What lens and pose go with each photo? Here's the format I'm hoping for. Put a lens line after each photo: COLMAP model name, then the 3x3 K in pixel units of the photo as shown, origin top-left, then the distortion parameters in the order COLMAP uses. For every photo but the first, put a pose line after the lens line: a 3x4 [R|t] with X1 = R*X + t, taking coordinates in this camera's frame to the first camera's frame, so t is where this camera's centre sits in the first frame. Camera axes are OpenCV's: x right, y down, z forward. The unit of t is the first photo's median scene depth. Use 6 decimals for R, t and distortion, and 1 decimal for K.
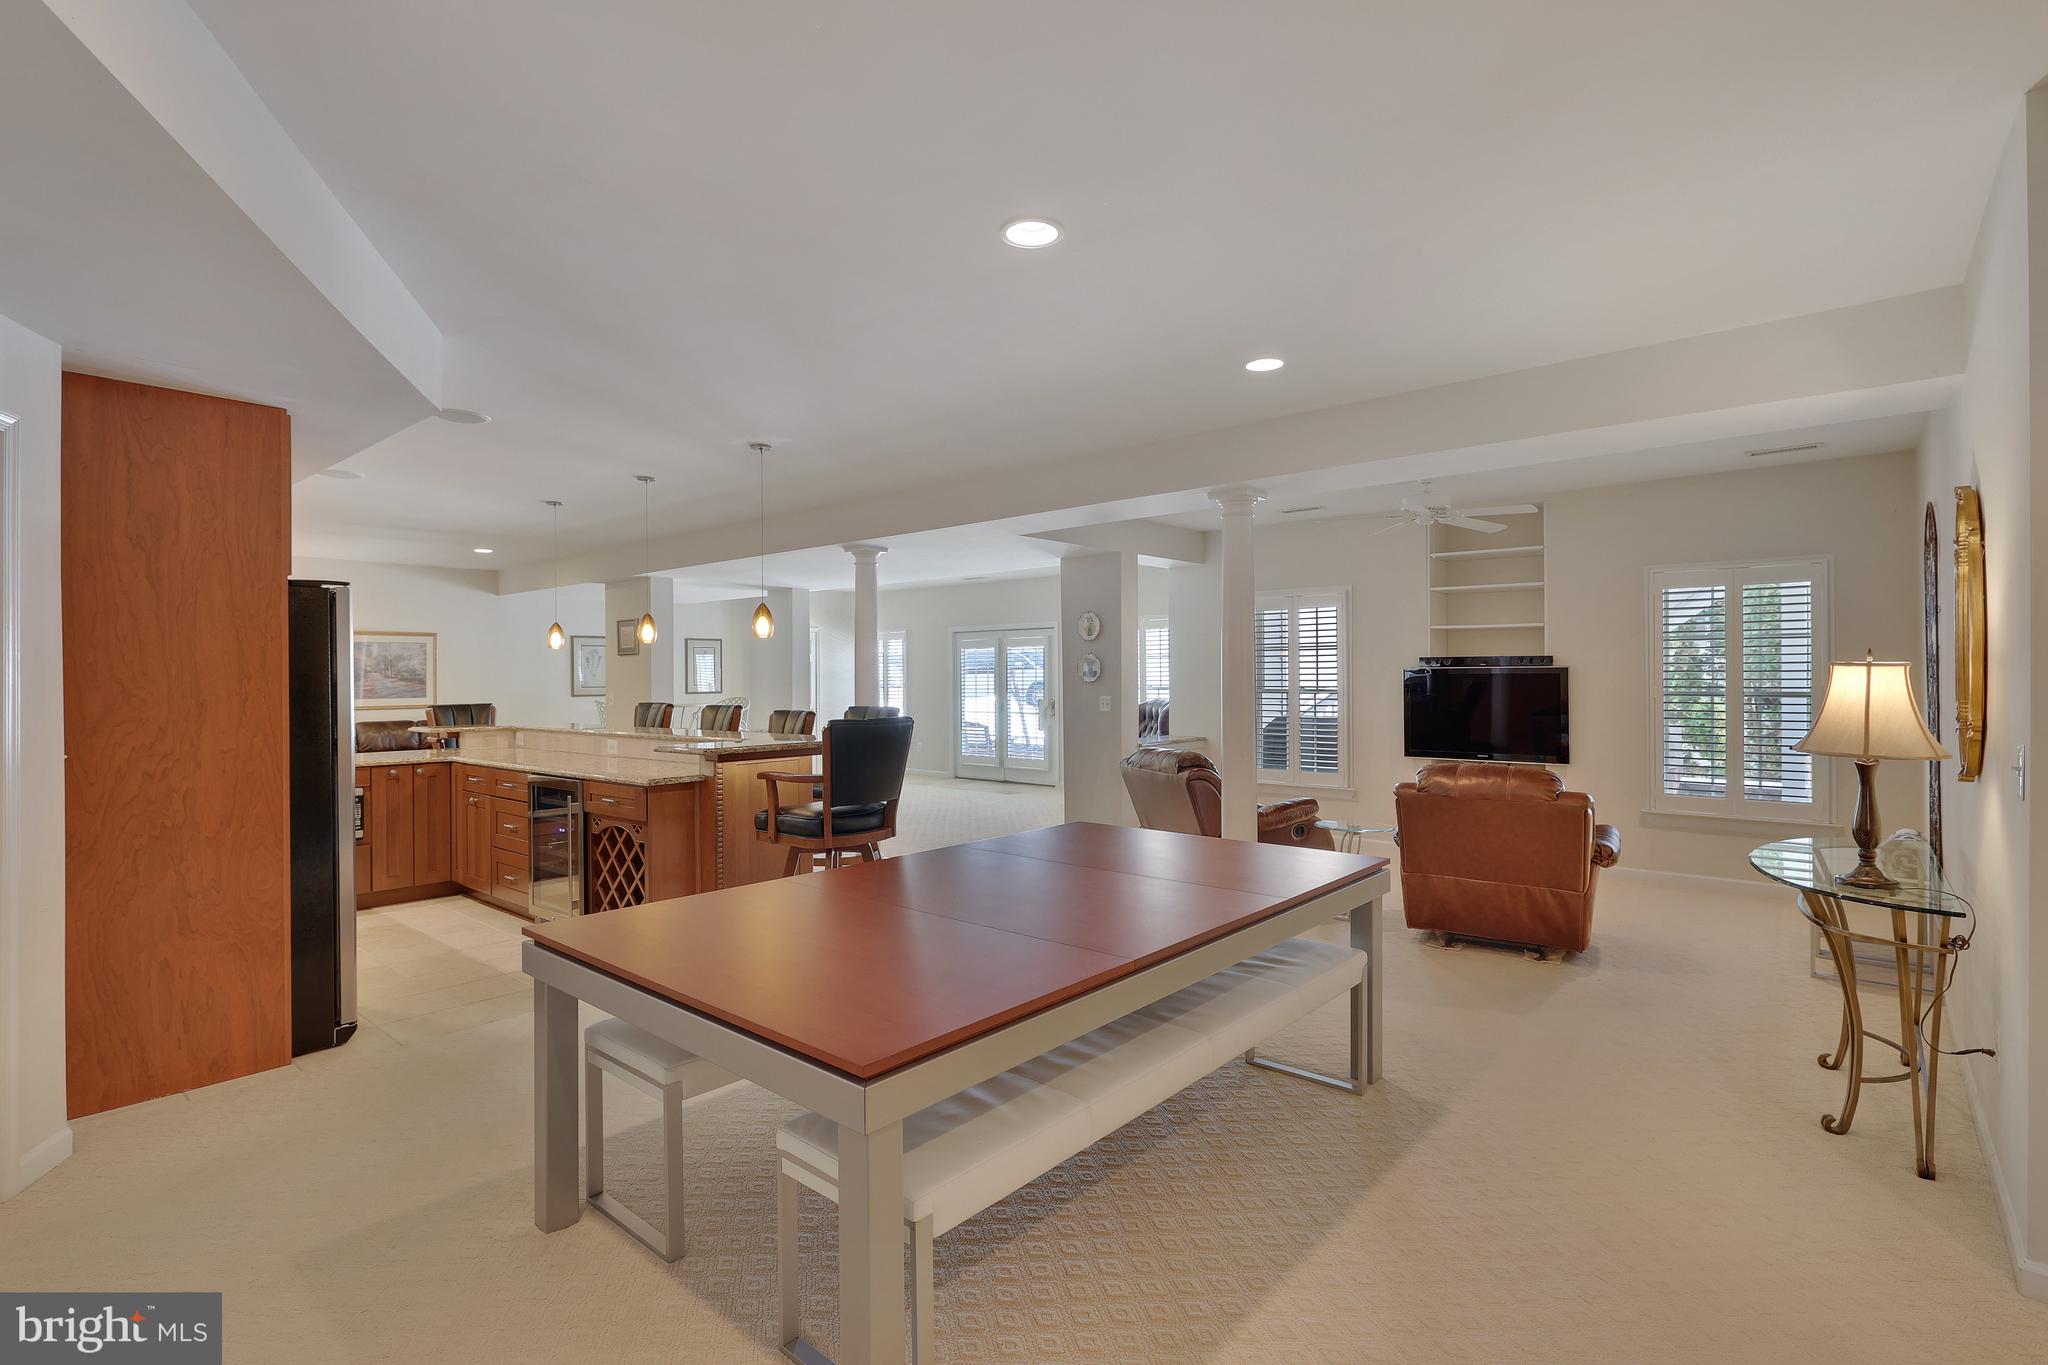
lens RADIAL K [[950.8, 0, 1014.9], [0, 950.8, 675.8], [0, 0, 1]] dist [-0.000926, -0.000403]
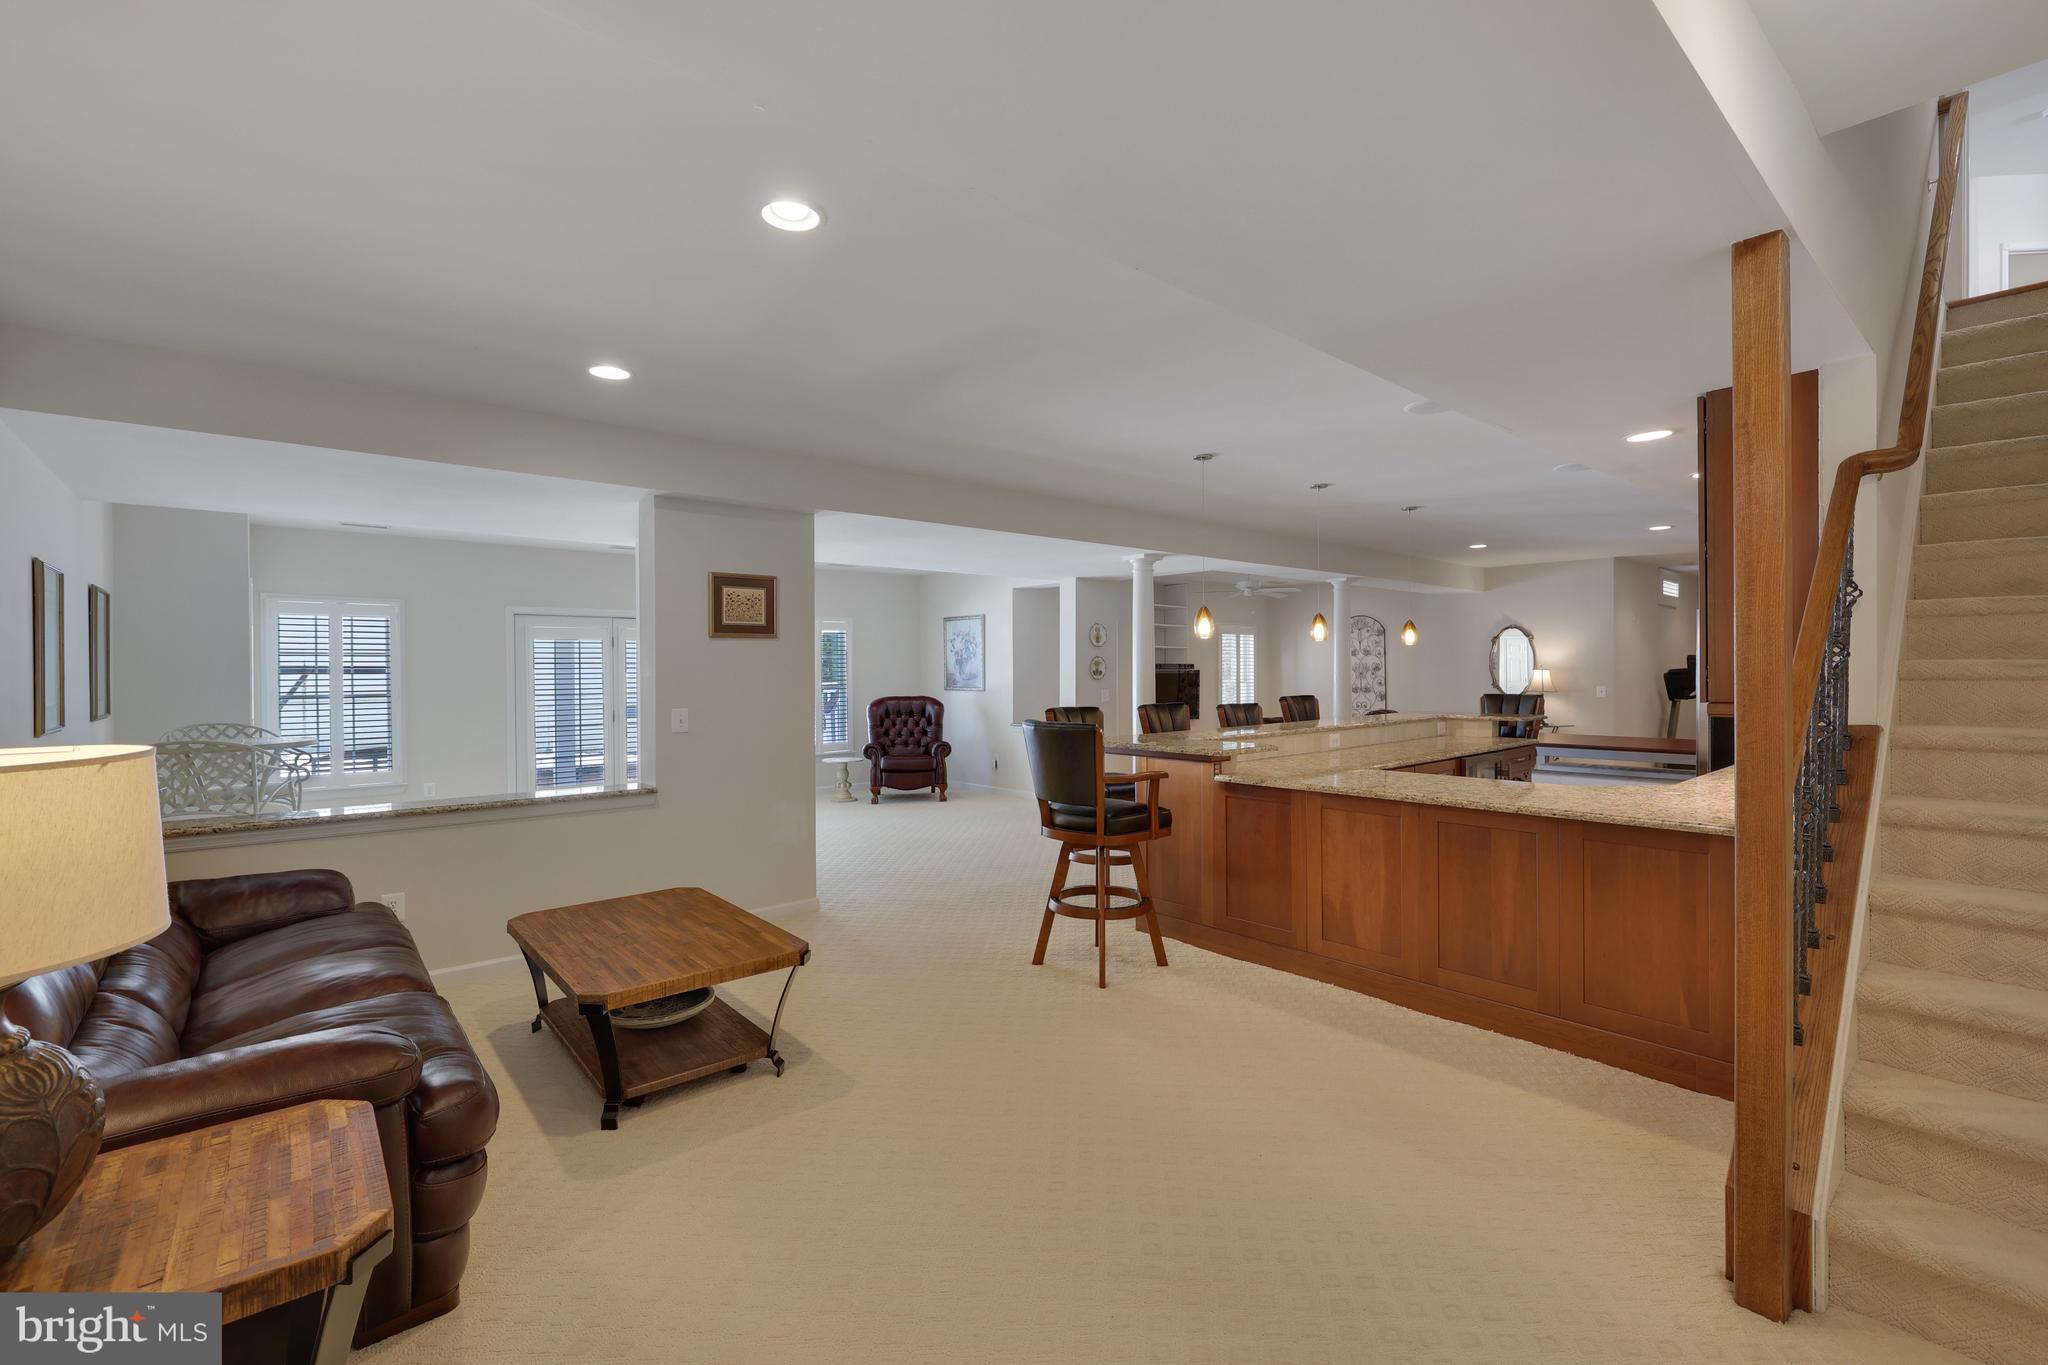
lens RADIAL K [[901.7, 0, 1025.4], [0, 901.7, 677.2], [0, 0, 1]] dist [0.001896, -0.000108]
pose [[0.145372, -0.001415, 0.989376, -0.817956], [0.005142, 0.999987, 0.000674, 0.002161], [-0.989364, 0.004990, 0.145377, 0.675892]]
